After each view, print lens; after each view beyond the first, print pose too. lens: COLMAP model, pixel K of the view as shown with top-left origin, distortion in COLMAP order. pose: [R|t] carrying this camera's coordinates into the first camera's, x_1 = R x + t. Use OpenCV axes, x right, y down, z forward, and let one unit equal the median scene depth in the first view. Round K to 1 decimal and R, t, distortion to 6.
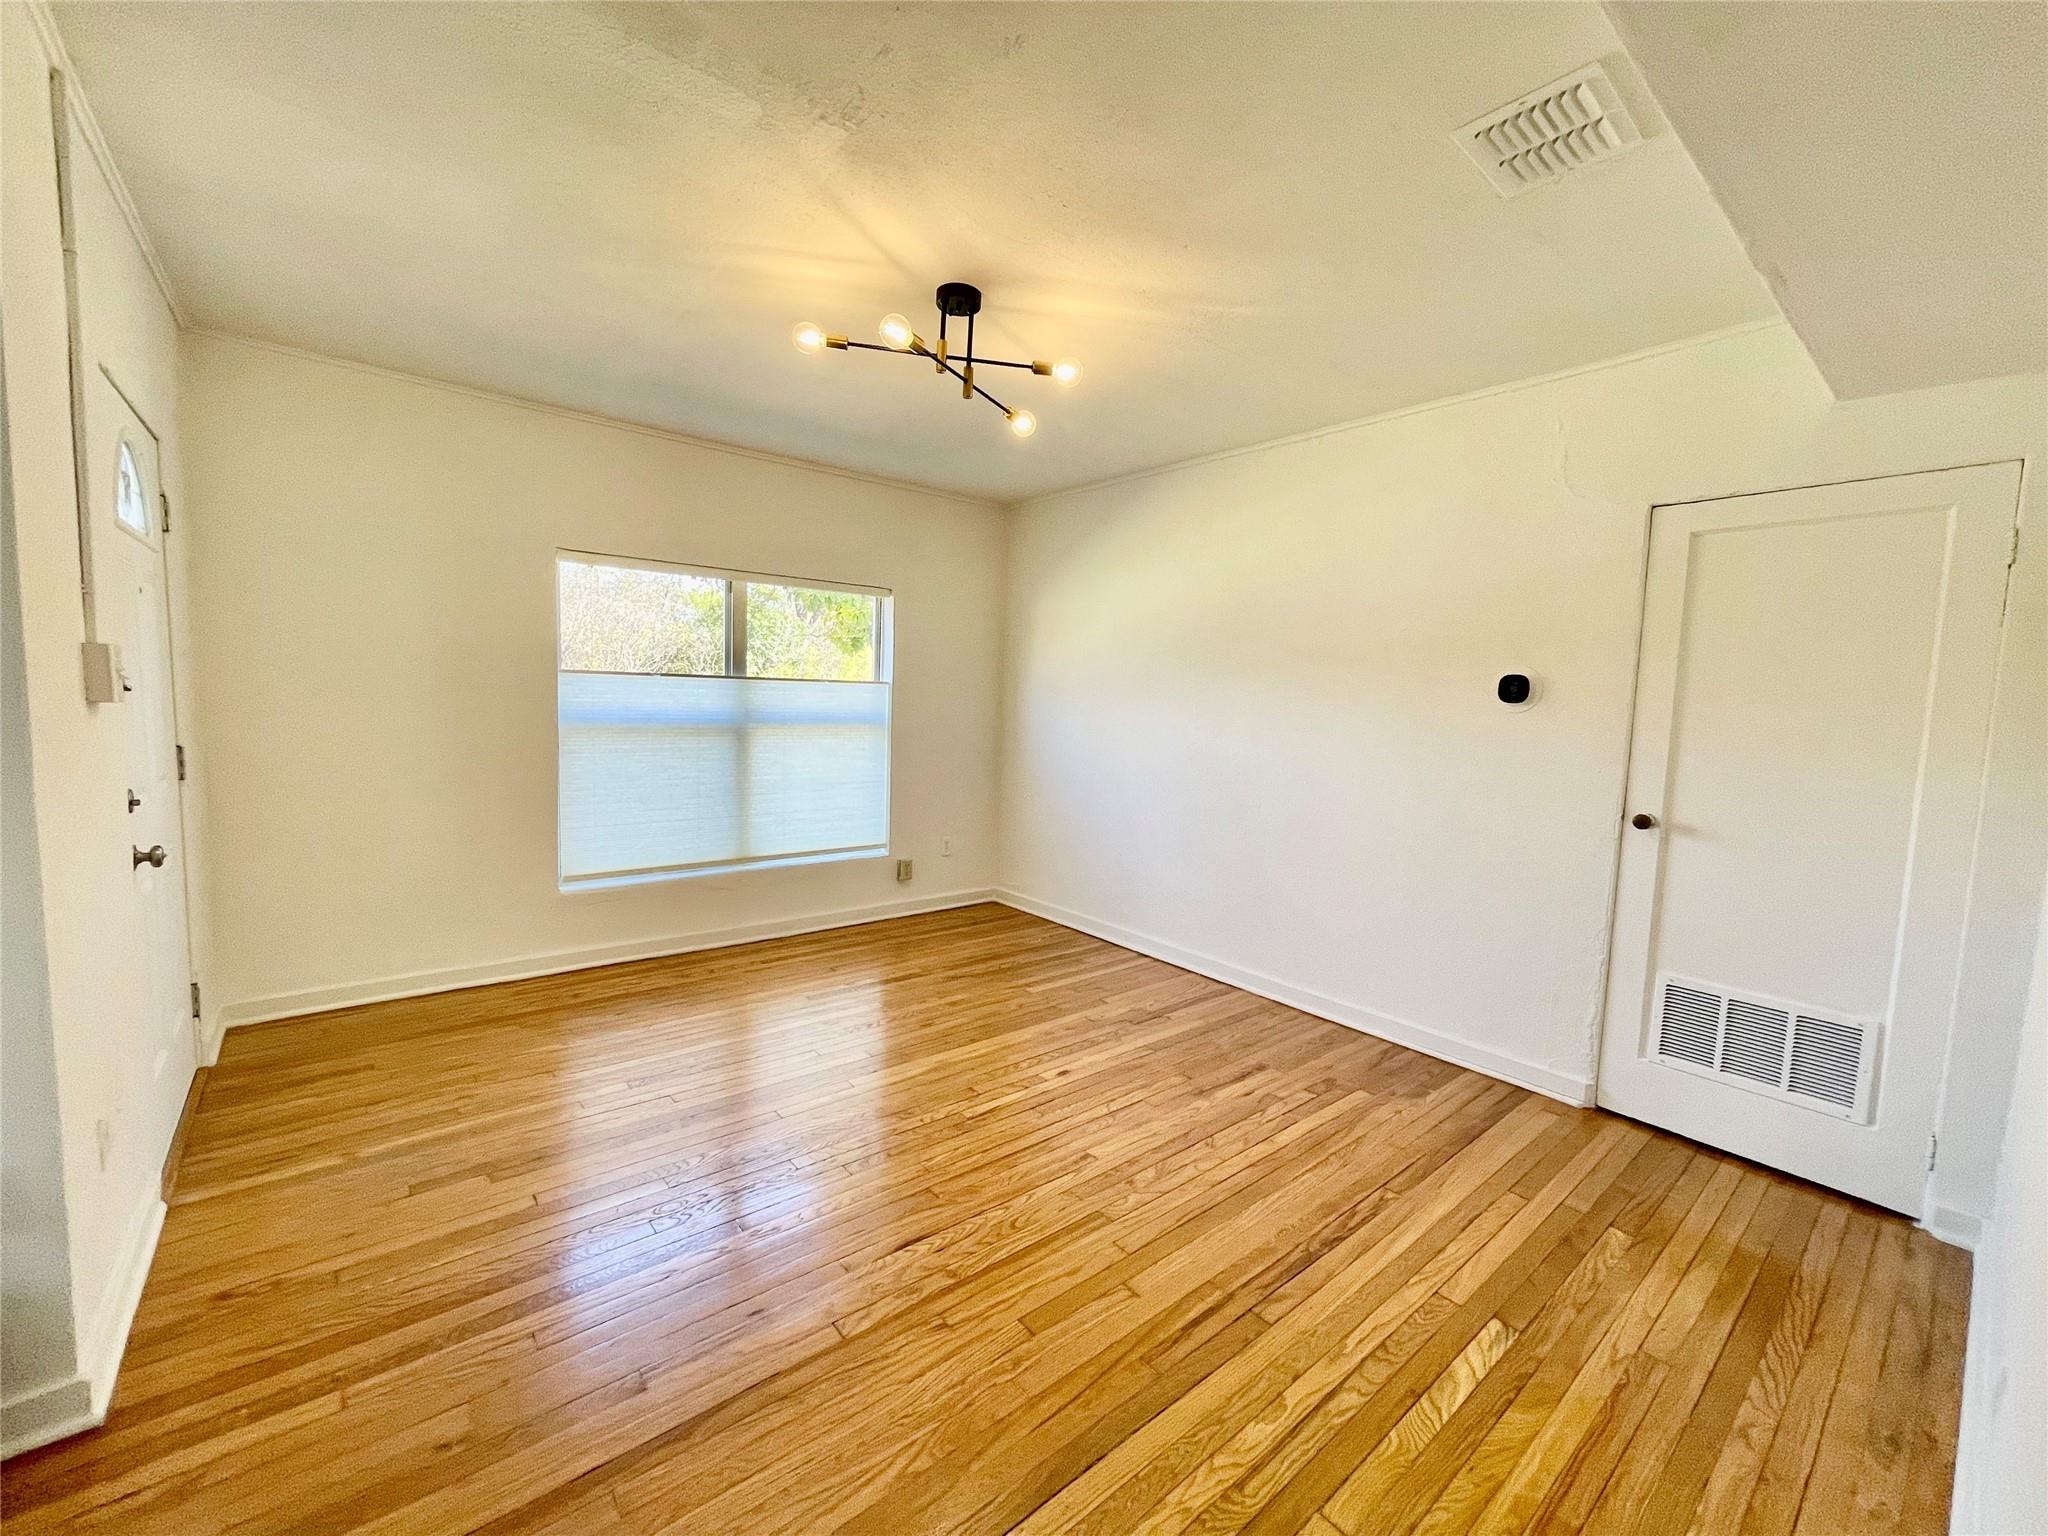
lens RADIAL K [[827.5, 0, 1013.2], [0, 827.5, 769.8], [0, 0, 1]] dist [-0.002021, -0.000468]
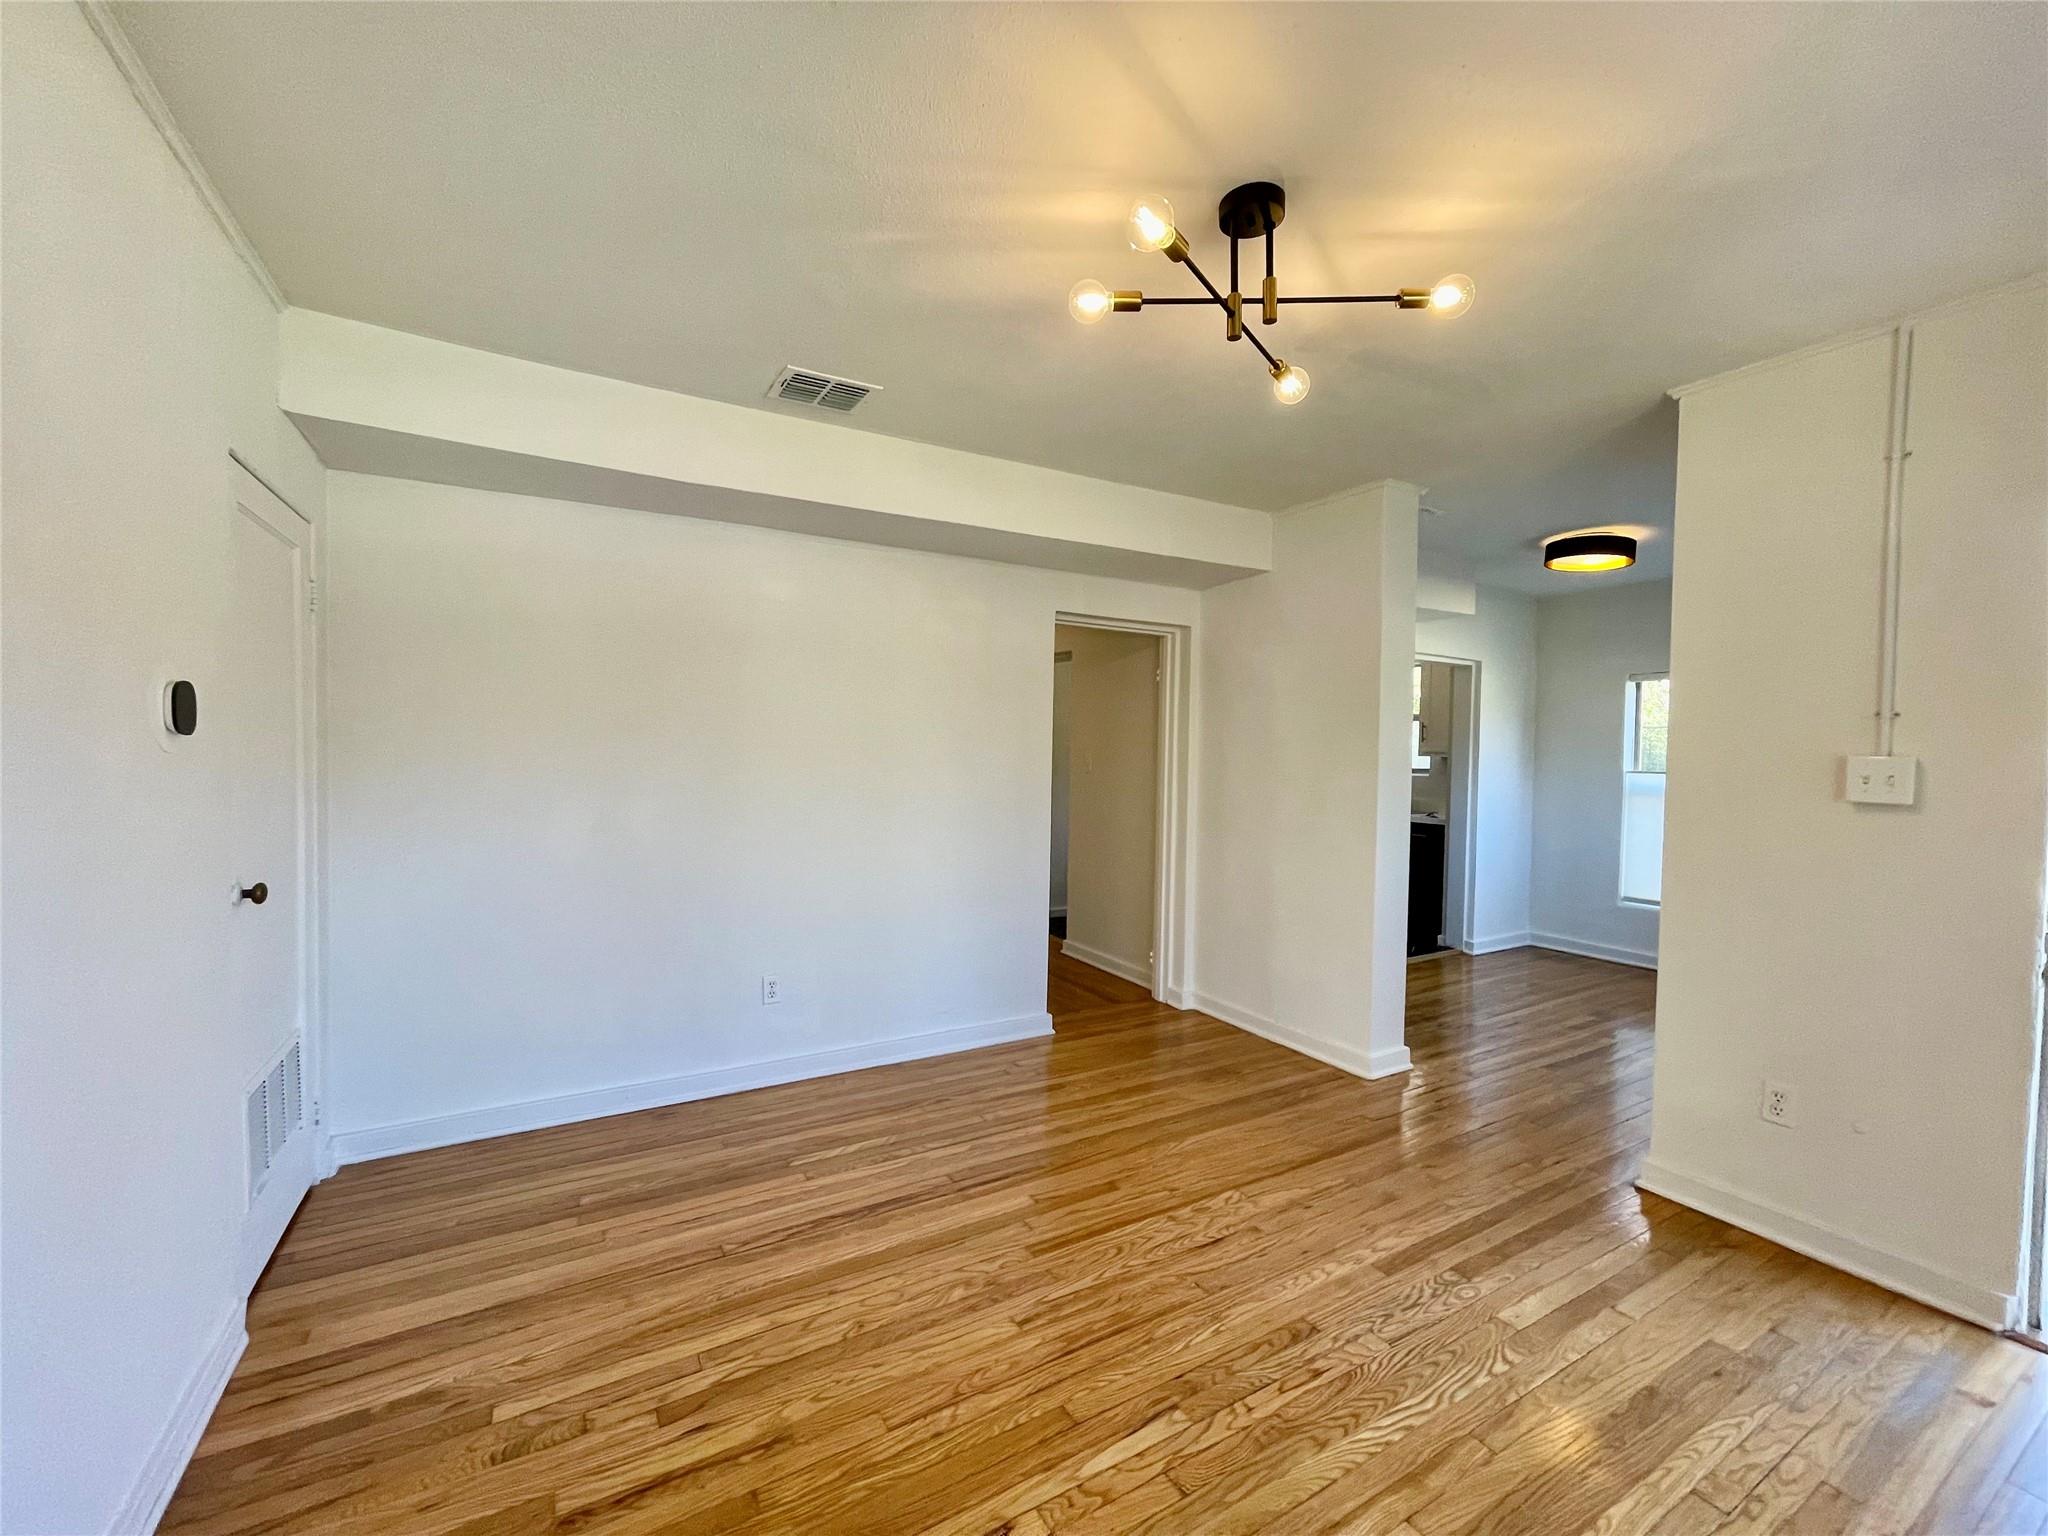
lens RADIAL K [[827.5, 0, 1016.0], [0, 827.5, 764.1], [0, 0, 1]] dist [-0.002021, -0.000468]
pose [[-0.985665, -0.054561, 0.159646, -0.004029], [-0.036195, 0.992616, 0.115770, -0.163326], [-0.164783, 0.108332, -0.980362, 1.650786]]
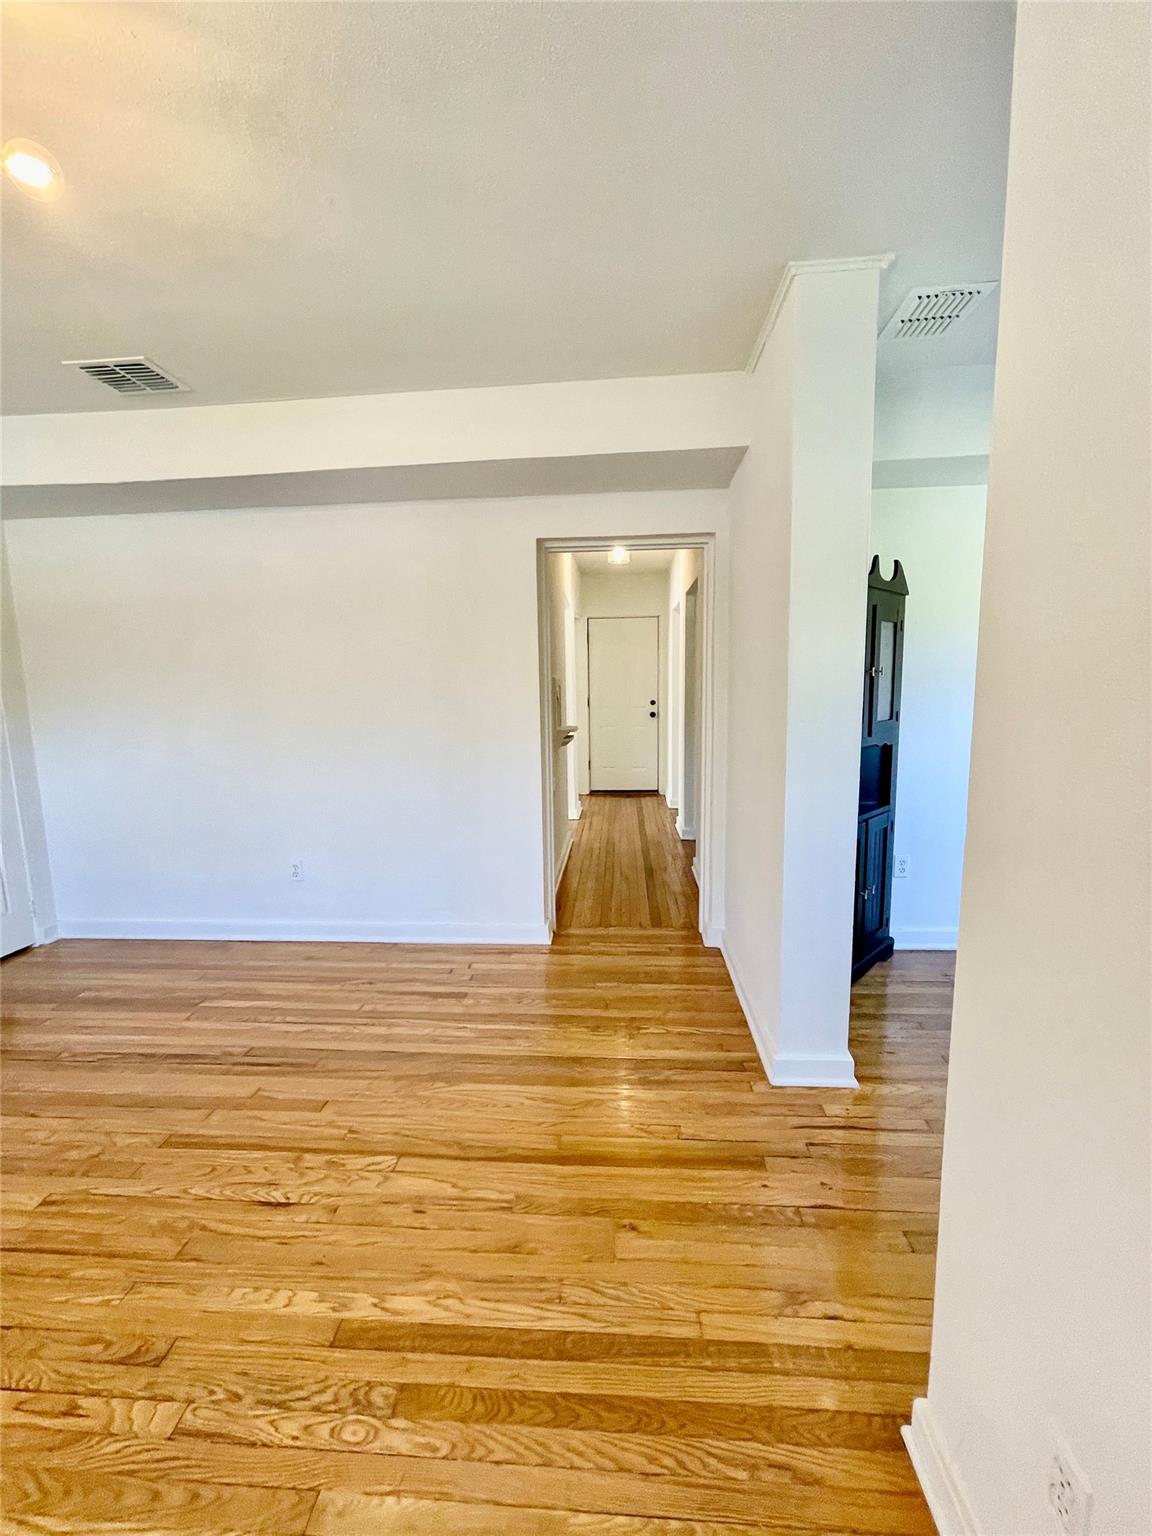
lens RADIAL K [[620.6, 0, 576.0], [0, 620.6, 761.7], [0, 0, 1]] dist [-0.002021, -0.000468]
pose [[-0.729779, -0.111584, 0.674516, -0.703989], [0.056891, 0.973259, 0.222556, -0.117878], [-0.681312, 0.200791, -0.703915, 0.935744]]
